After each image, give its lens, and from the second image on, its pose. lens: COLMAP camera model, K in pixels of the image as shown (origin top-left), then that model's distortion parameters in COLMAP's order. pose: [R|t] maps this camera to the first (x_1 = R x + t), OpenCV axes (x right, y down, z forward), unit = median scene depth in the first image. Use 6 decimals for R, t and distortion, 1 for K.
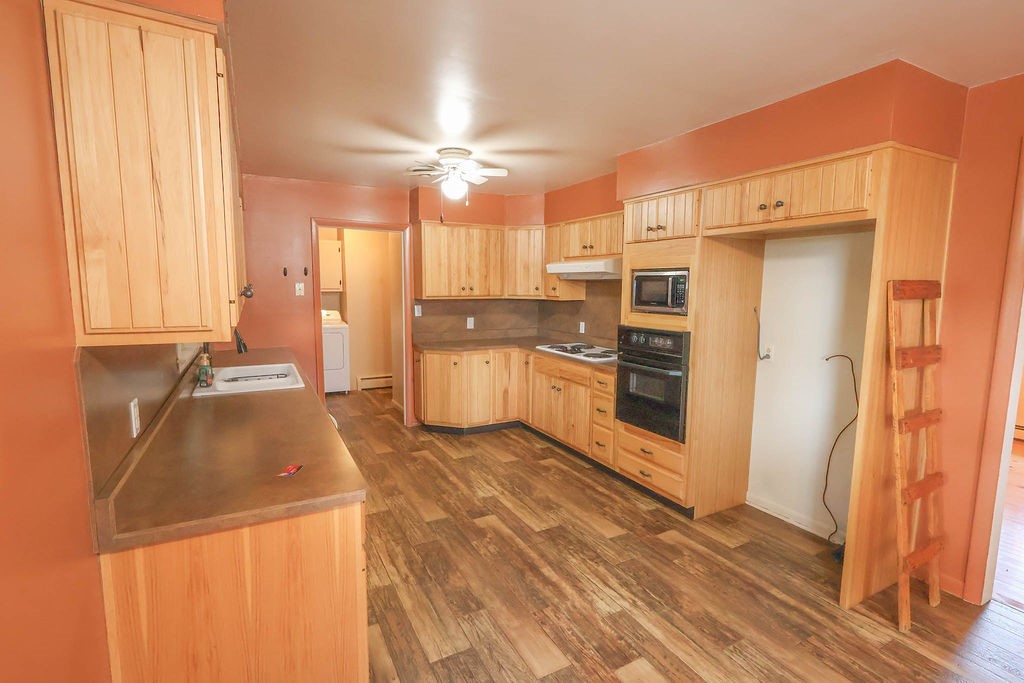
lens RADIAL K [[471.8, 0, 509.2], [0, 471.8, 340.8], [0, 0, 1]] dist [-0.004373, 0.000181]
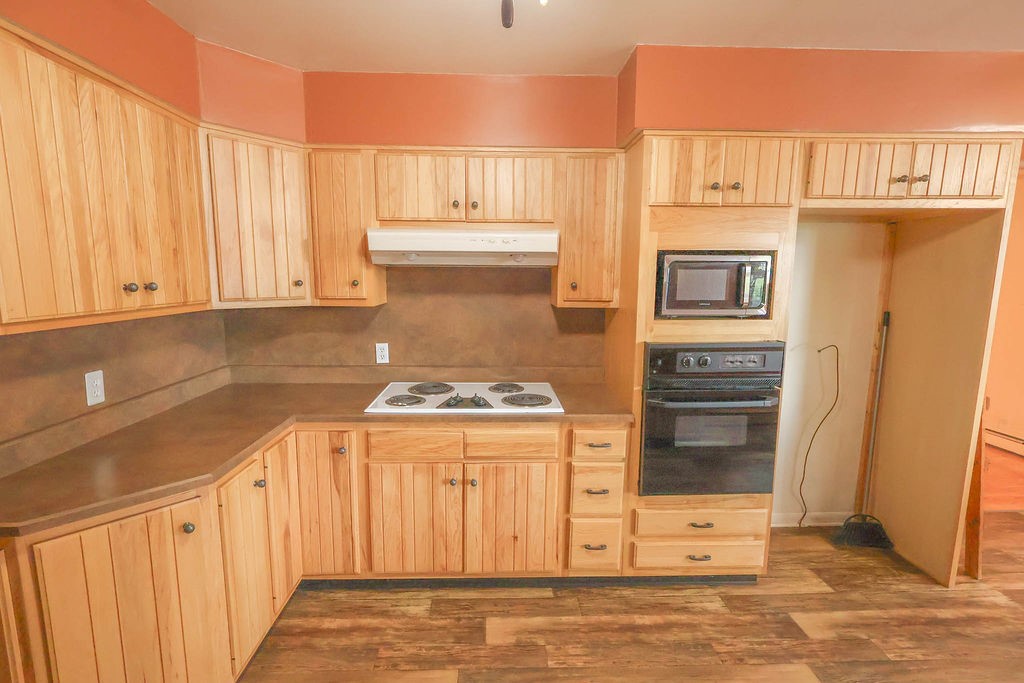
lens RADIAL K [[471.8, 0, 509.2], [0, 471.8, 340.8], [0, 0, 1]] dist [-0.004373, 0.000181]
pose [[0.448626, -0.128064, 0.884496, -0.289212], [0.104115, 0.990431, 0.090594, -0.084442], [-0.887634, 0.051447, 0.457667, 0.686543]]
